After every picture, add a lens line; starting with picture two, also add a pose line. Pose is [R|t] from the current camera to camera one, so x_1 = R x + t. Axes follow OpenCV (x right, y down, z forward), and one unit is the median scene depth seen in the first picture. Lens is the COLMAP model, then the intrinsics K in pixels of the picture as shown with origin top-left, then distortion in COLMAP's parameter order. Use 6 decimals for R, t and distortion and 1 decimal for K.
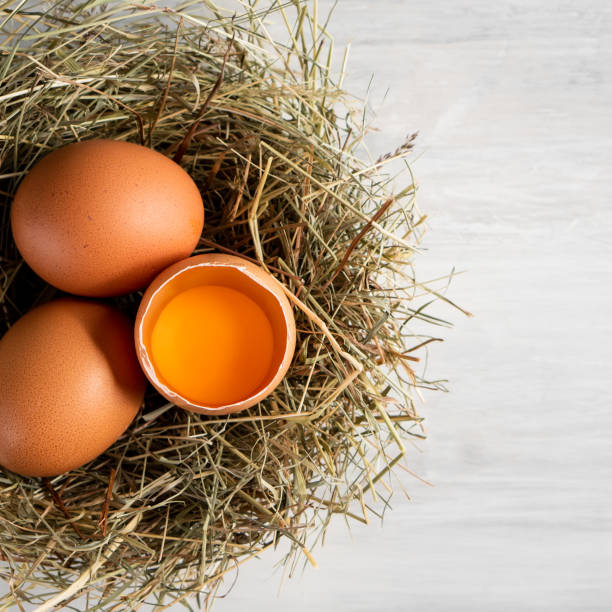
lens RADIAL K [[3258.5, 0, 281.8], [0, 3258.5, 306.2], [0, 0, 1]] dist [0.823183, 0.000000]
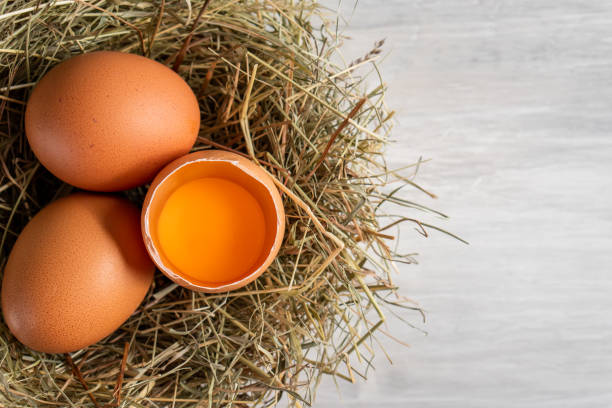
lens RADIAL K [[1930.1, 0, 344.4], [0, 1930.1, 215.6], [0, 0, 1]] dist [0.876779, 0.000000]
pose [[0.998705, -0.034943, 0.036965, 0.000184], [0.034363, 0.999278, 0.016221, -0.002679], [-0.037505, -0.014930, 0.999185, 0.316773]]
